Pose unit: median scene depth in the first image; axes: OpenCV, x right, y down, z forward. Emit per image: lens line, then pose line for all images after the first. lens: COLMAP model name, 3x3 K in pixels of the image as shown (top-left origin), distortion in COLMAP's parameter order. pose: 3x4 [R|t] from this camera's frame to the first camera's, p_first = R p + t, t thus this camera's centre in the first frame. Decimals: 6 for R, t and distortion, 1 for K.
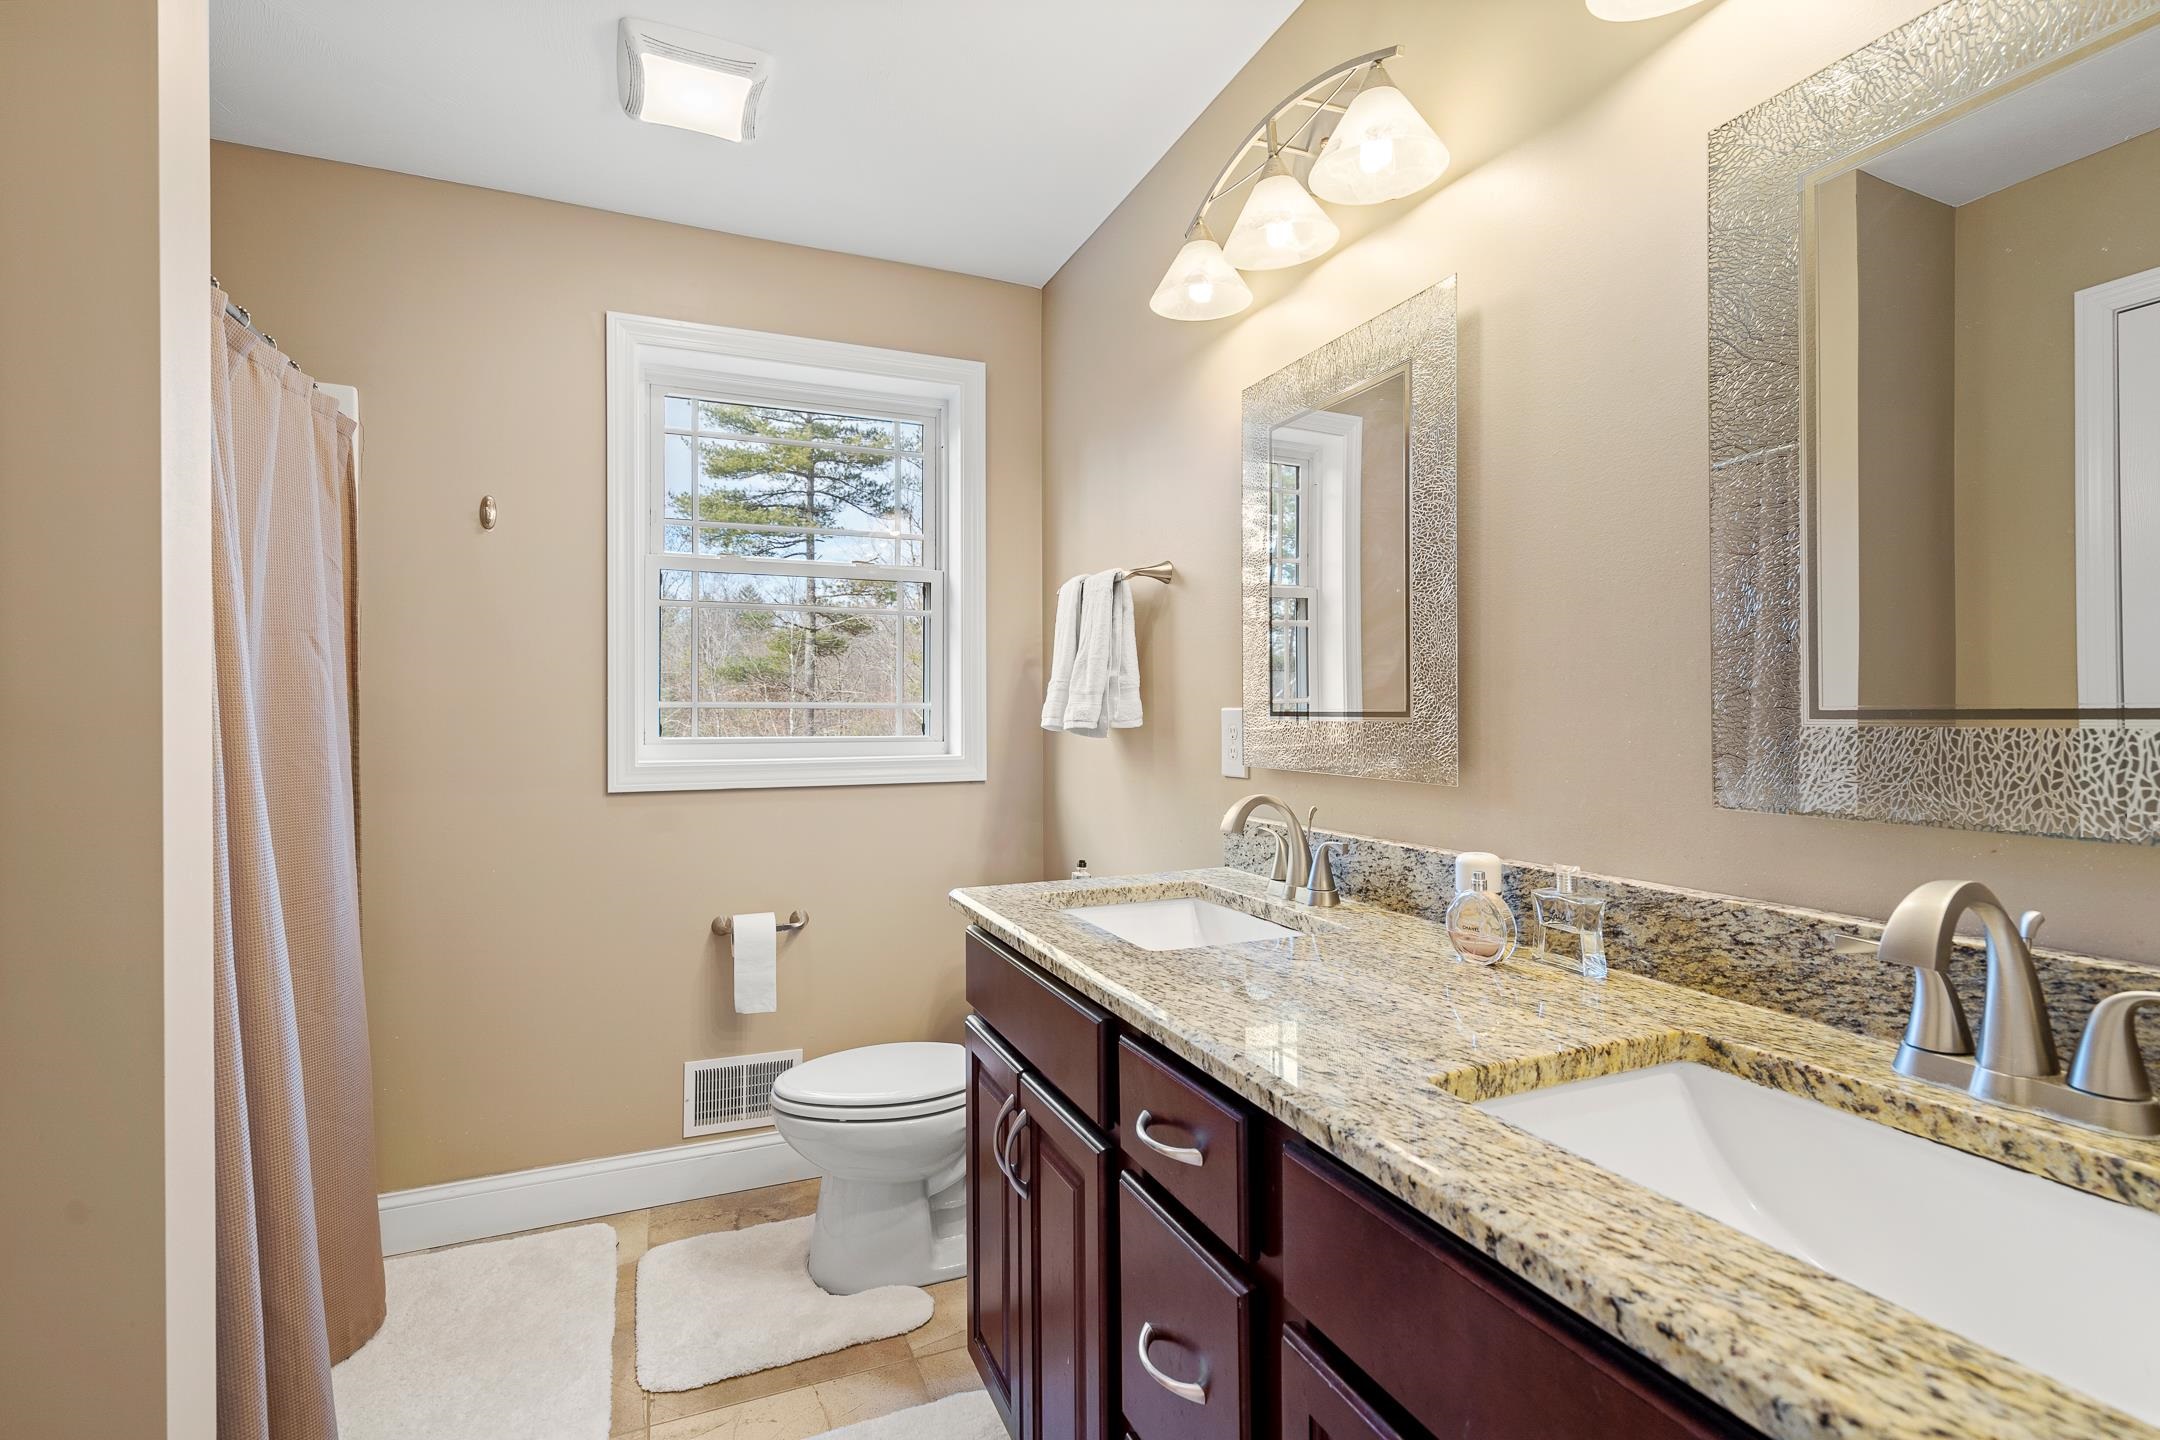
lens RADIAL K [[986.0, 0, 1076.5], [0, 986.0, 713.3], [0, 0, 1]] dist [-0.002390, -0.000546]
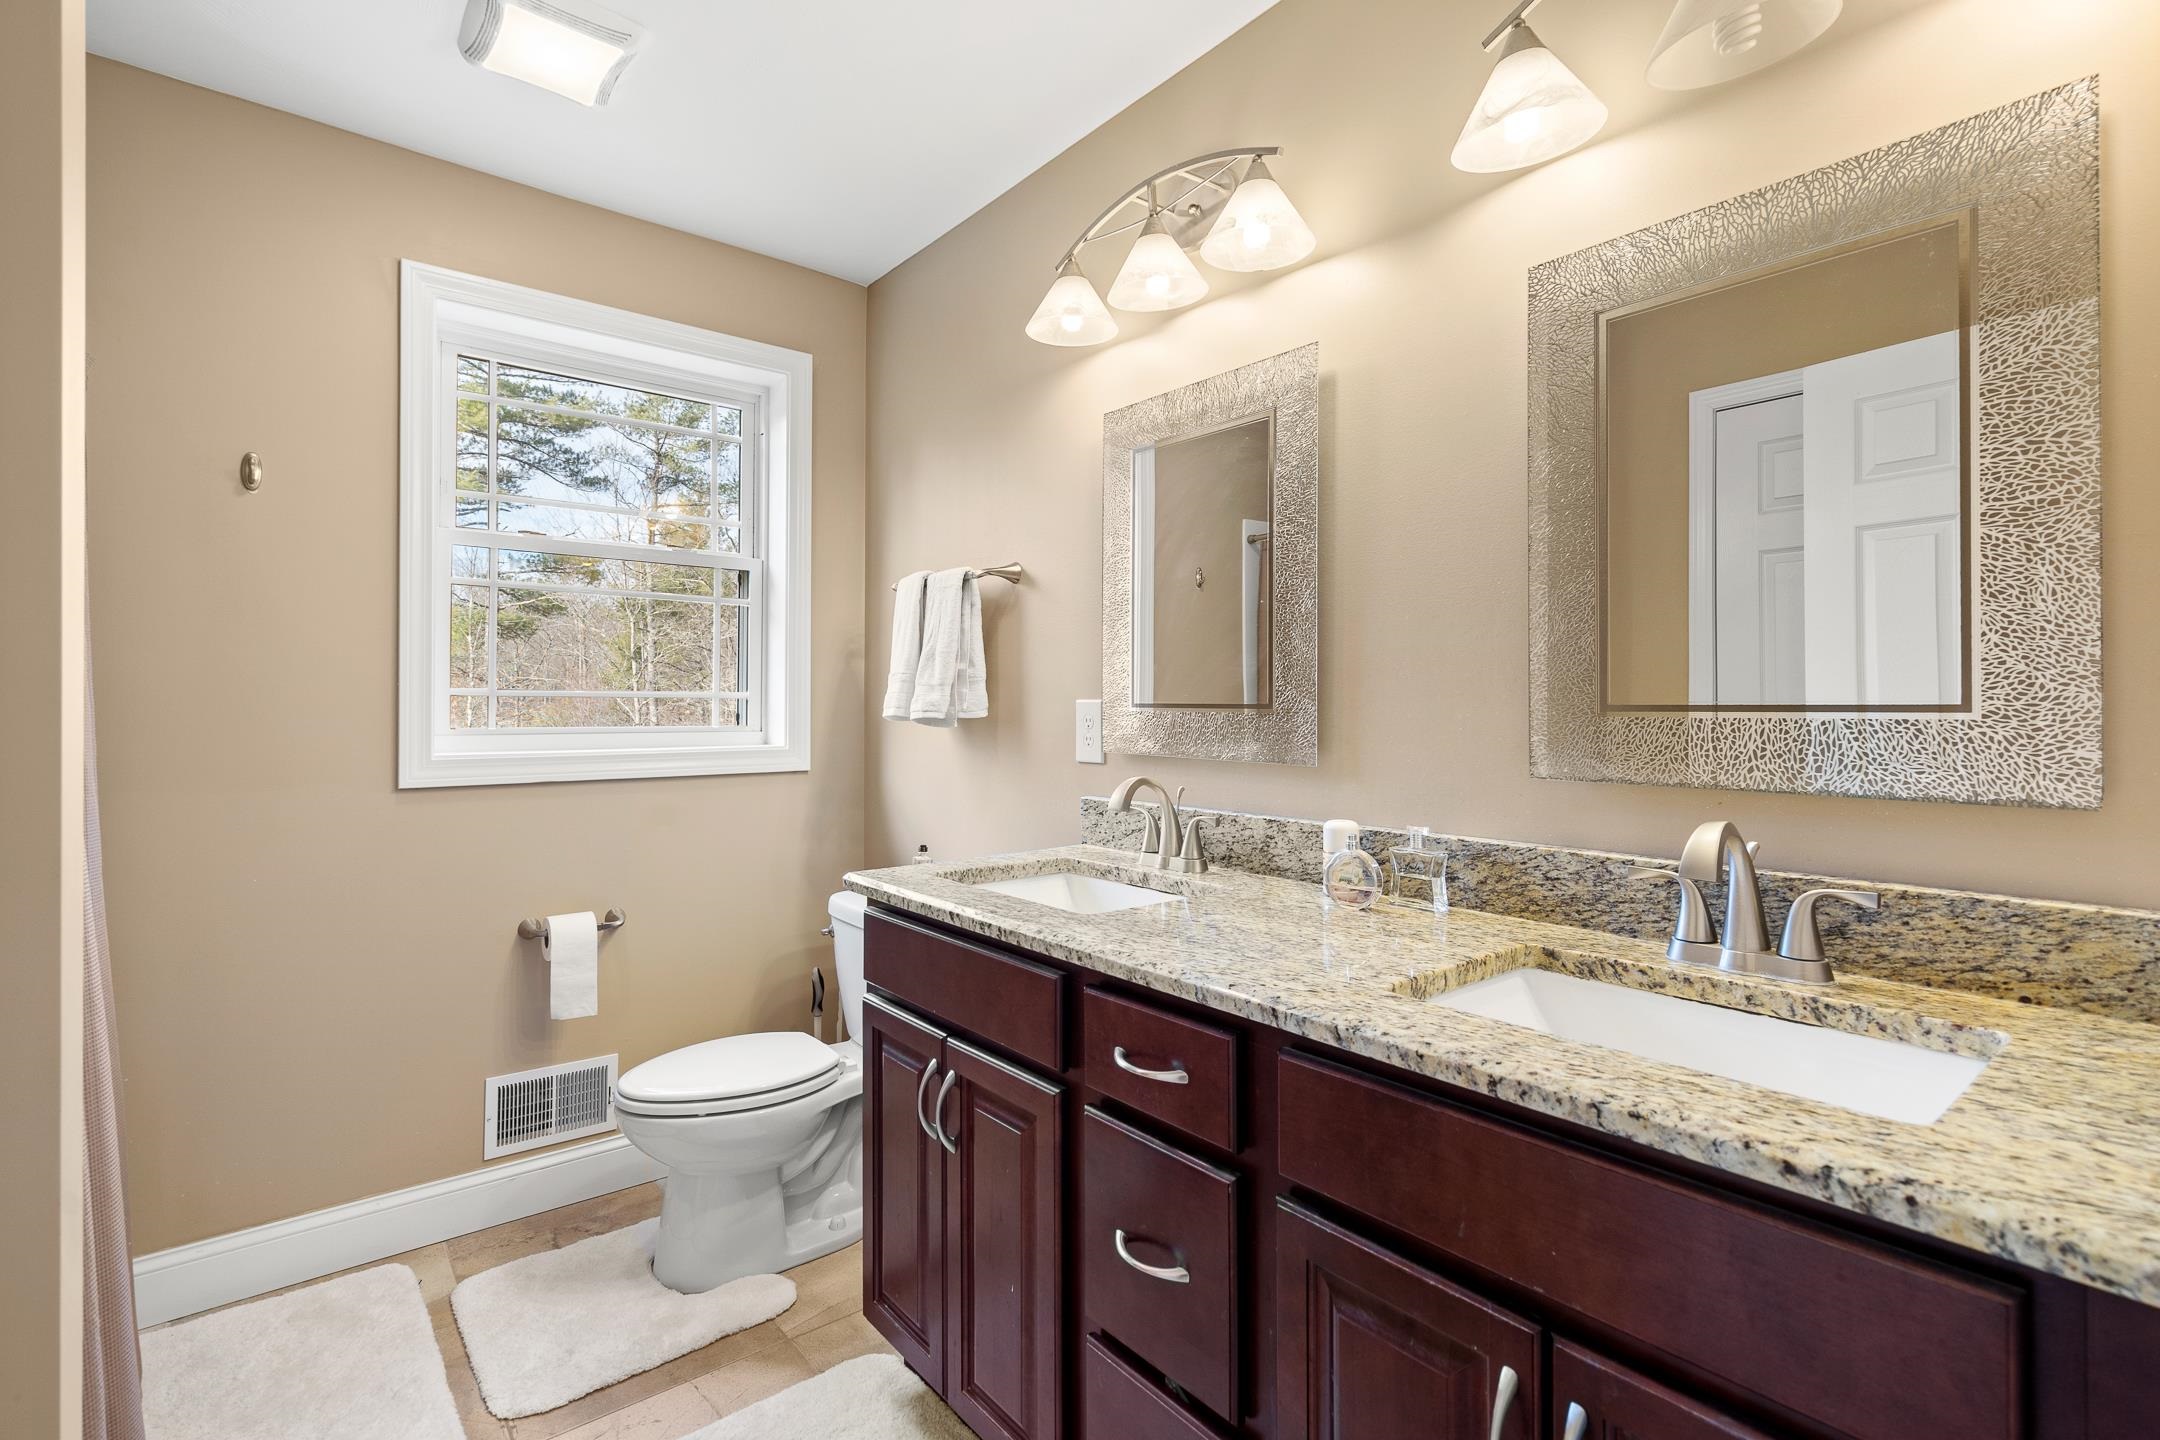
lens RADIAL K [[983.5, 0, 1075.1], [0, 983.5, 702.7], [0, 0, 1]] dist [-0.004949, 0.000229]
pose [[0.960603, 0.005947, 0.277861, -0.221262], [-0.005357, 0.999982, -0.002880, 0.001163], [-0.277873, 0.001278, 0.960617, -0.070802]]
